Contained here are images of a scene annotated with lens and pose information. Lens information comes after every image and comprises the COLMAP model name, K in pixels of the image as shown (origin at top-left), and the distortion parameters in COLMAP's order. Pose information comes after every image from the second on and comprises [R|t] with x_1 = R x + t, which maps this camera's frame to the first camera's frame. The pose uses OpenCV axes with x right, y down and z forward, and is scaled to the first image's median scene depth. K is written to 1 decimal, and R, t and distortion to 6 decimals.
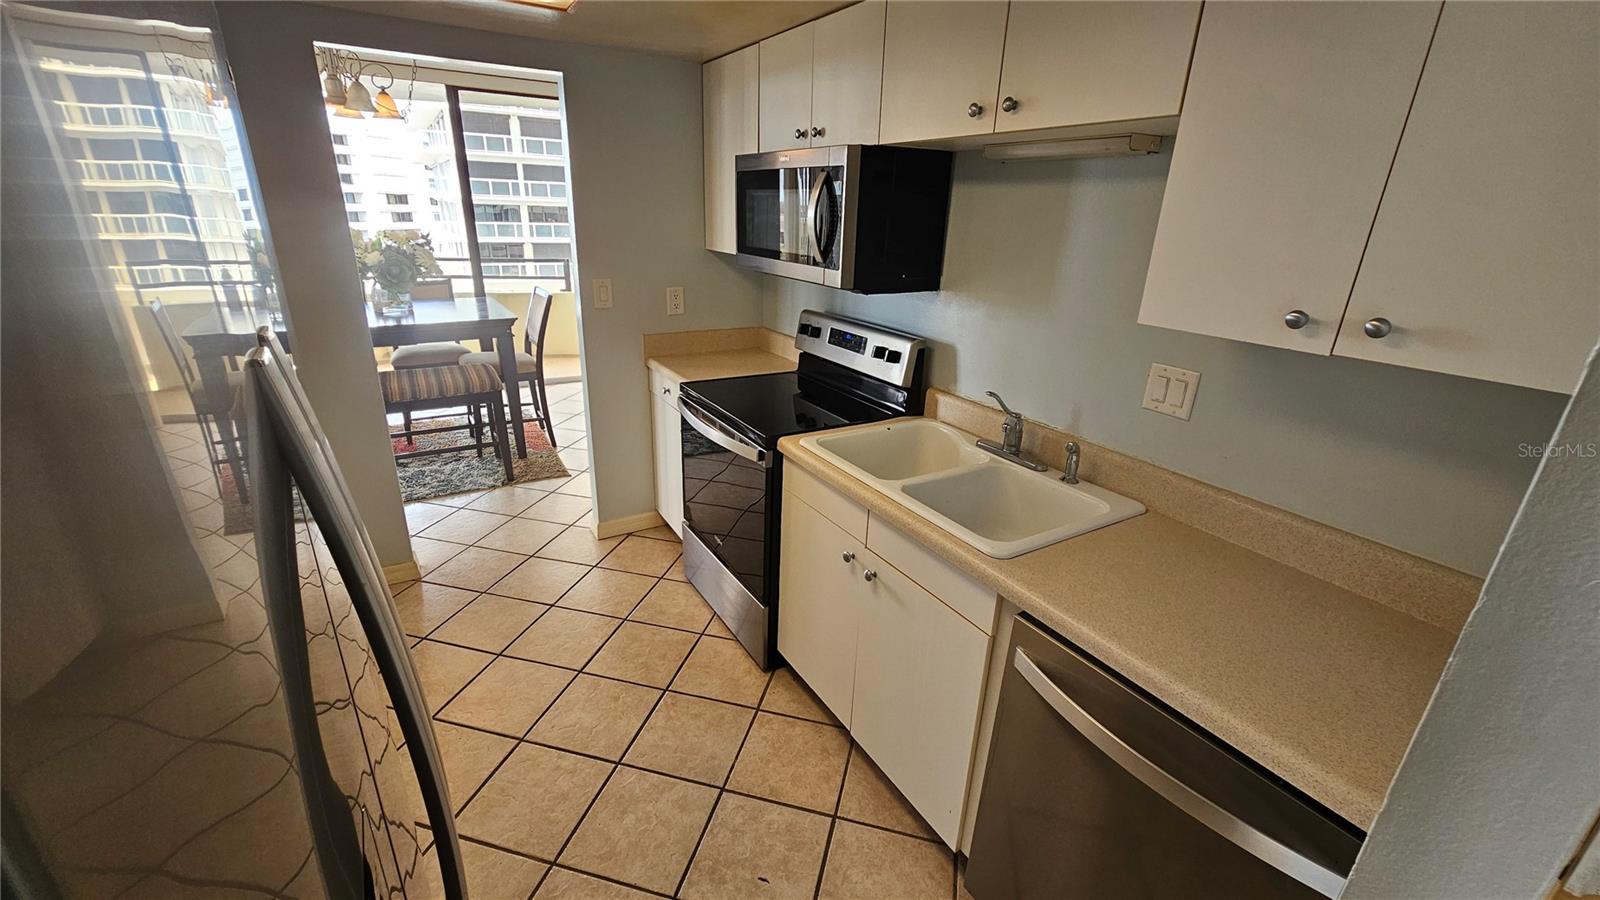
lens RADIAL K [[652.2, 0, 800.8], [0, 652.2, 449.5], [0, 0, 1]] dist [-0.001493, 0.000744]
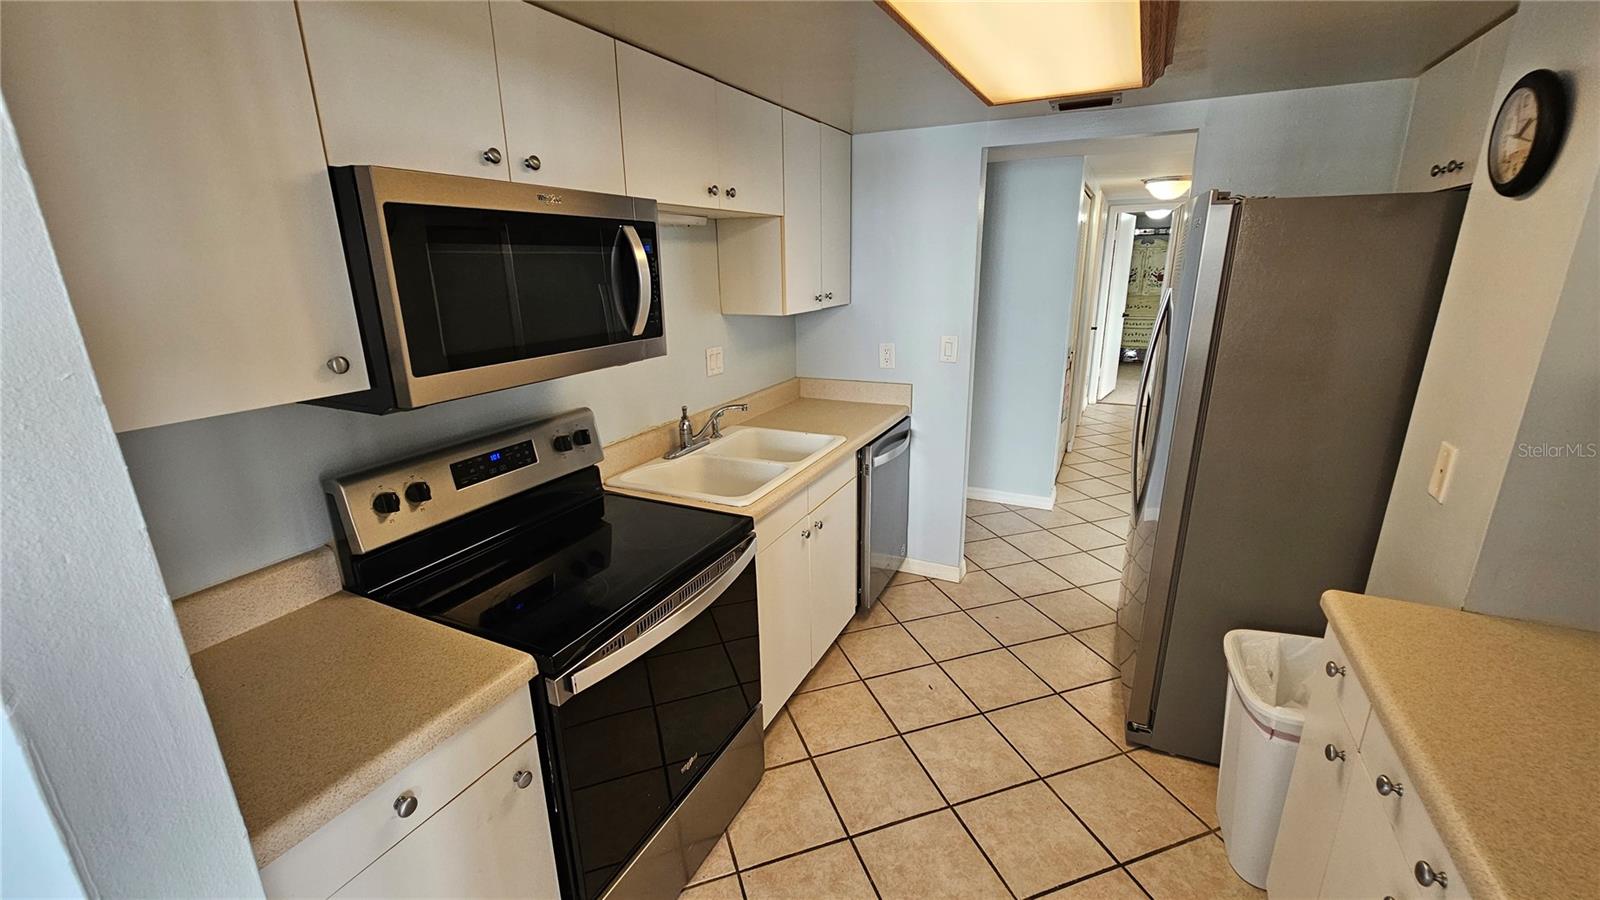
lens RADIAL K [[652.2, 0, 796.6], [0, 652.2, 452.4], [0, 0, 1]] dist [-0.001493, 0.000744]
pose [[-0.536781, -0.262148, 0.801963, -0.510783], [0.291309, 0.834471, 0.467758, -0.323982], [-0.791837, 0.484702, -0.371562, 0.809641]]
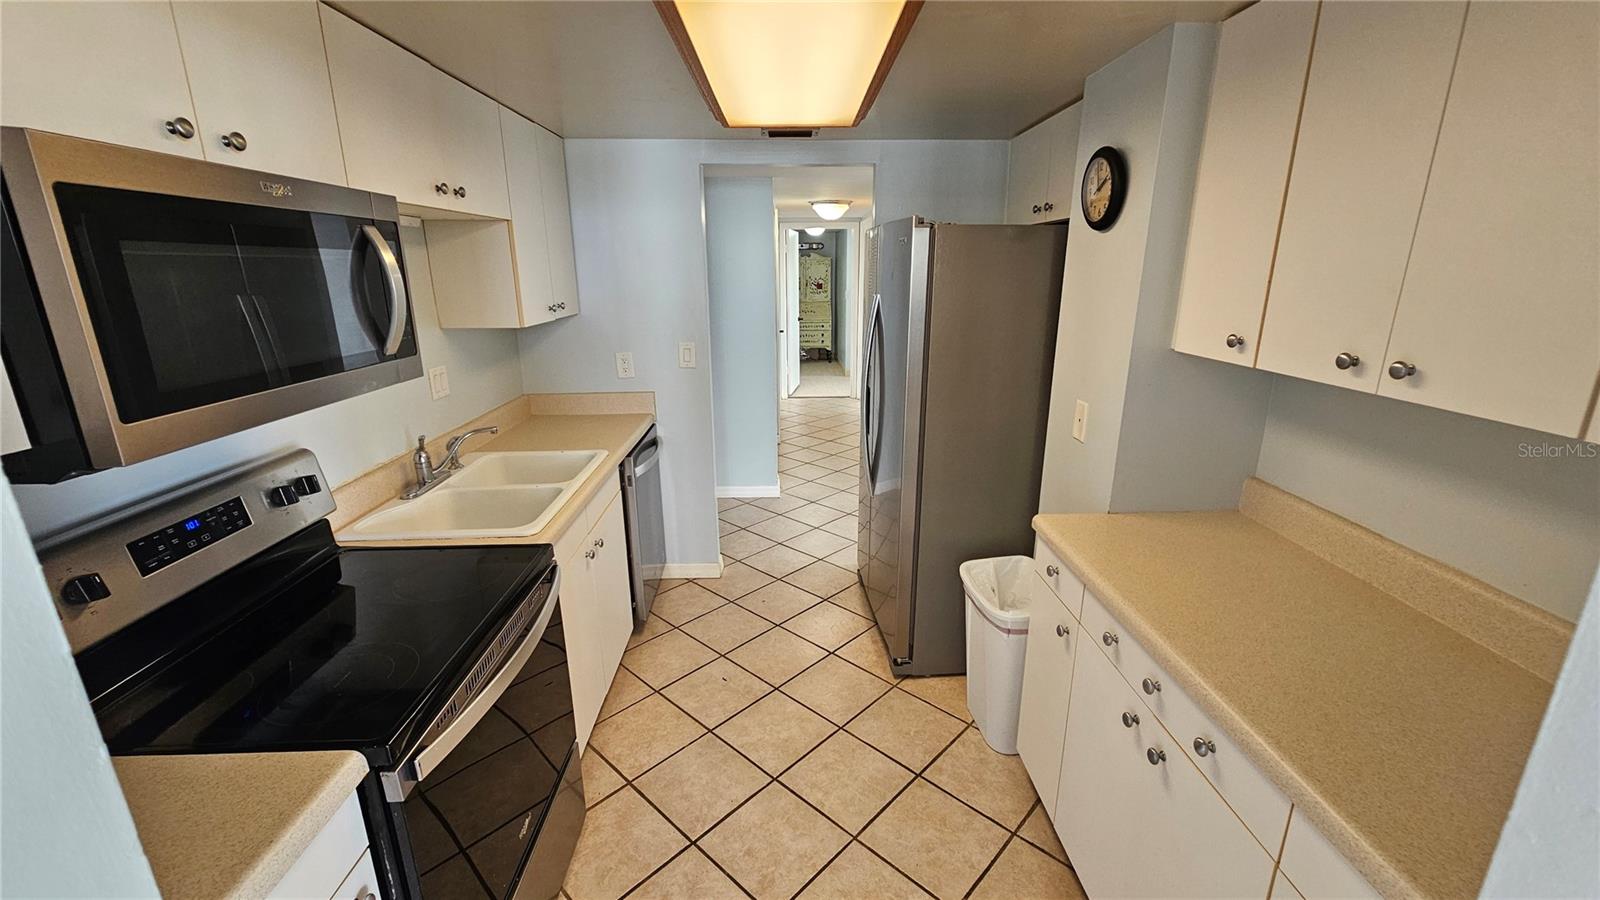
lens RADIAL K [[652.2, 0, 798.6], [0, 652.2, 451.5], [0, 0, 1]] dist [-0.001493, 0.000744]
pose [[-0.870124, -0.162730, 0.465192, -0.453957], [0.148414, 0.813574, 0.562202, -0.350584], [-0.469955, 0.558226, -0.683759, 0.883773]]
